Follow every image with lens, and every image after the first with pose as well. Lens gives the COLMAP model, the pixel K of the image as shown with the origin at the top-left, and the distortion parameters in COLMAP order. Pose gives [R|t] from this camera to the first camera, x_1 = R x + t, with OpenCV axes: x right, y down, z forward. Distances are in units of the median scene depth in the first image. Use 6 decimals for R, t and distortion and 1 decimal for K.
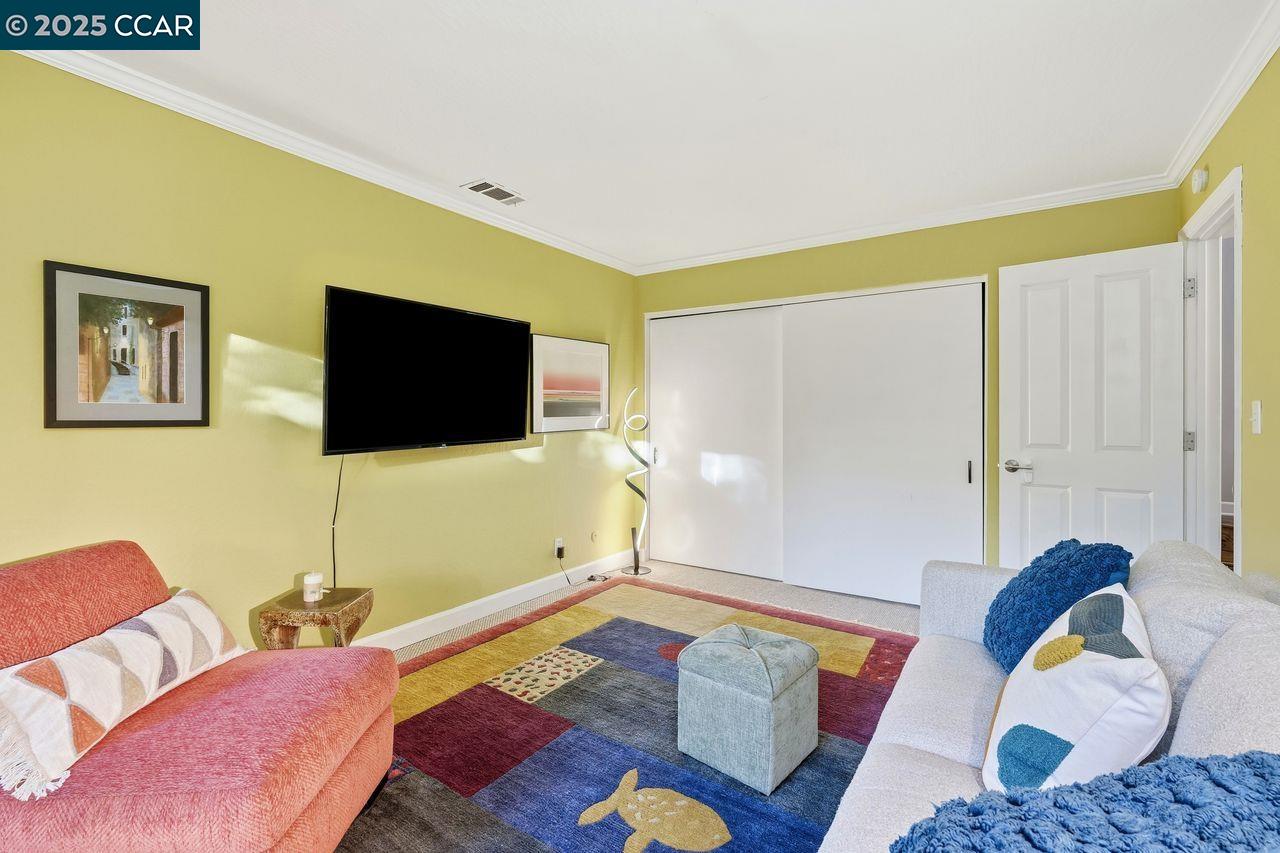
lens RADIAL K [[562.6, 0, 642.9], [0, 562.6, 415.6], [0, 0, 1]] dist [0.001370, -0.000137]
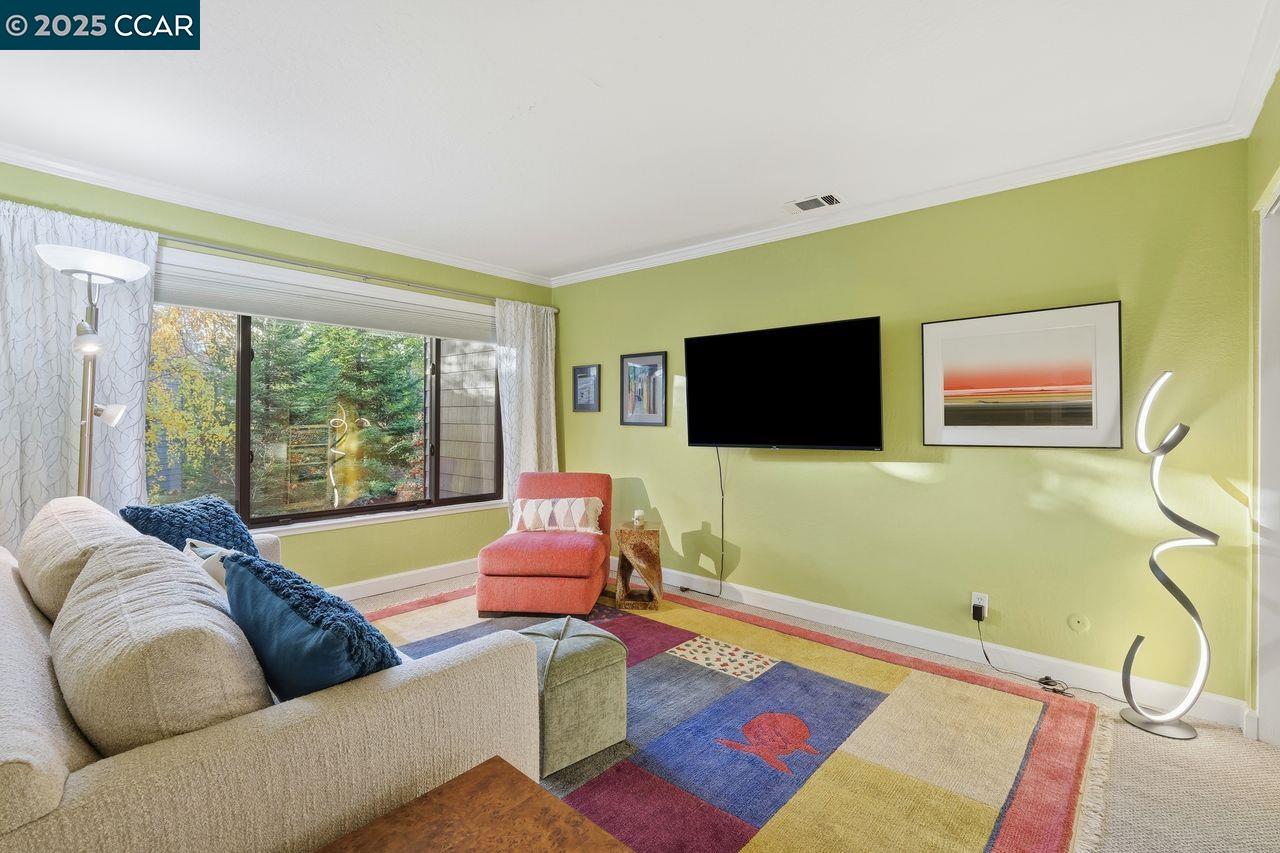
lens RADIAL K [[562.6, 0, 643.4], [0, 562.6, 420.6], [0, 0, 1]] dist [0.001370, -0.000137]
pose [[-0.110585, 0.005790, -0.993850, 0.921716], [-0.008222, 0.999943, 0.006740, -0.010013], [0.993833, 0.008917, -0.110531, 0.955763]]
